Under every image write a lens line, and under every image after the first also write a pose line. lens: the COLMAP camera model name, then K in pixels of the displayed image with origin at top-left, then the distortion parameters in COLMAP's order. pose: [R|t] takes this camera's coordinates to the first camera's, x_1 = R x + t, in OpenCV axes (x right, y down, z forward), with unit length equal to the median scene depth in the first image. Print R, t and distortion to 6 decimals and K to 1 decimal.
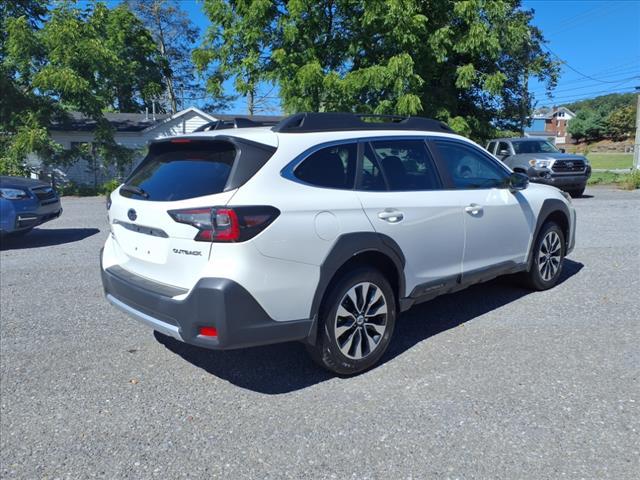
lens RADIAL K [[522.5, 0, 320.0], [0, 522.5, 240.0], [0, 0, 1]] dist [0.029988, -0.005164]
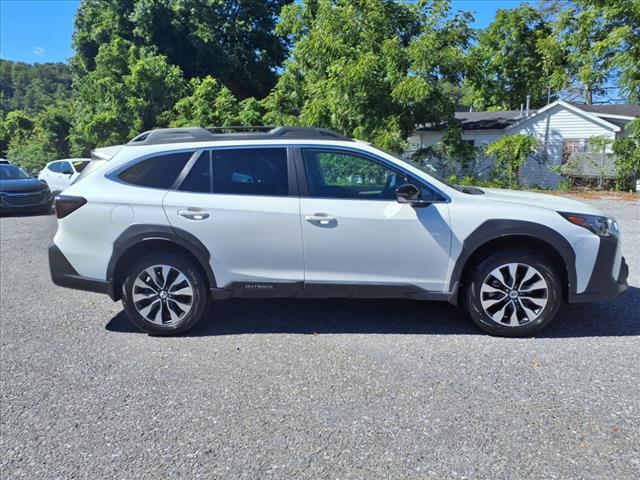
lens RADIAL K [[522.5, 0, 320.0], [0, 522.5, 240.0], [0, 0, 1]] dist [0.029988, -0.005164]
pose [[0.673977, 0.123193, -0.728408, 1.031563], [-0.116287, 0.991397, 0.060074, -0.079605], [0.729542, 0.044215, 0.682505, 0.342446]]
